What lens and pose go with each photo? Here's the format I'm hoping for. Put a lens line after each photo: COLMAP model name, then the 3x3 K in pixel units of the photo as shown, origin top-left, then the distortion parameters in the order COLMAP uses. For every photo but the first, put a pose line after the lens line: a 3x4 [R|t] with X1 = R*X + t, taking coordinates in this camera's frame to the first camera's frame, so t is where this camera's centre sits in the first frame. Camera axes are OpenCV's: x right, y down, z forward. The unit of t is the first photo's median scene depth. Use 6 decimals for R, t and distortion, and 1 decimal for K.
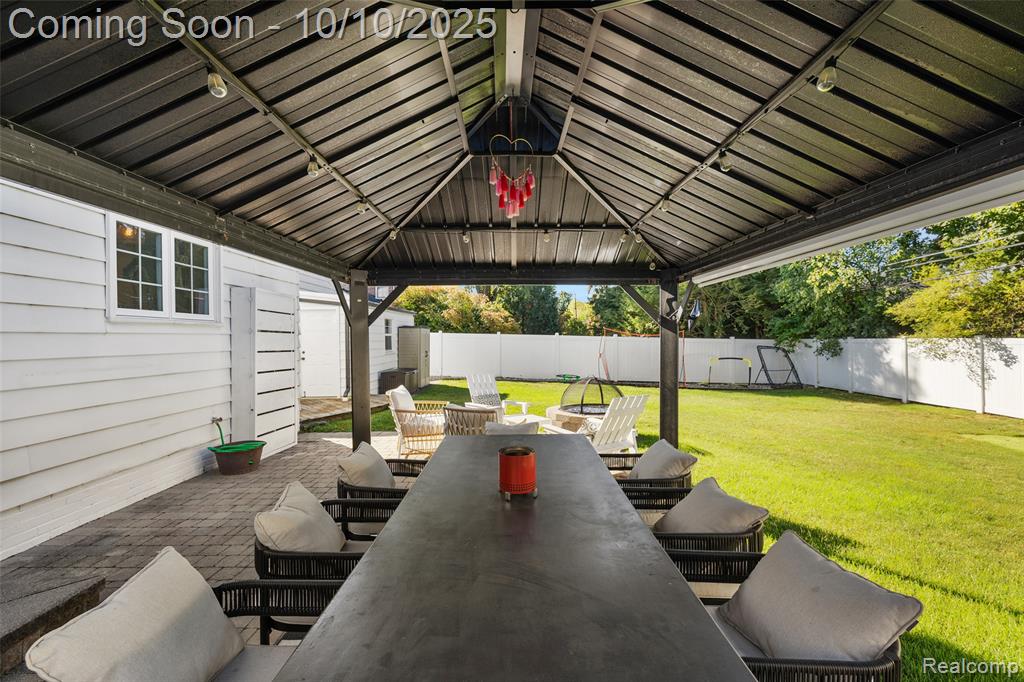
lens RADIAL K [[428.2, 0, 512.0], [0, 428.2, 341.0], [0, 0, 1]] dist [-0.003722, -0.000233]
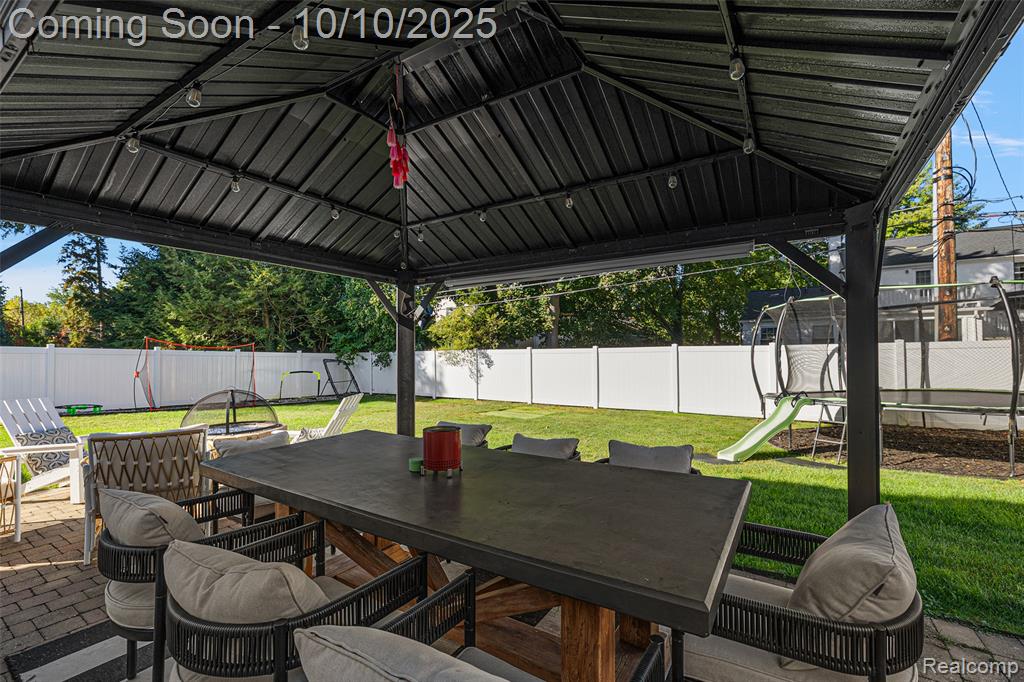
lens RADIAL K [[442.0, 0, 509.8], [0, 442.0, 337.4], [0, 0, 1]] dist [0.003008, 0.000605]
pose [[0.534554, 0.029387, 0.844623, -0.115379], [0.013732, 0.998961, -0.043448, 0.013863], [-0.845023, 0.034823, 0.533595, 0.047092]]
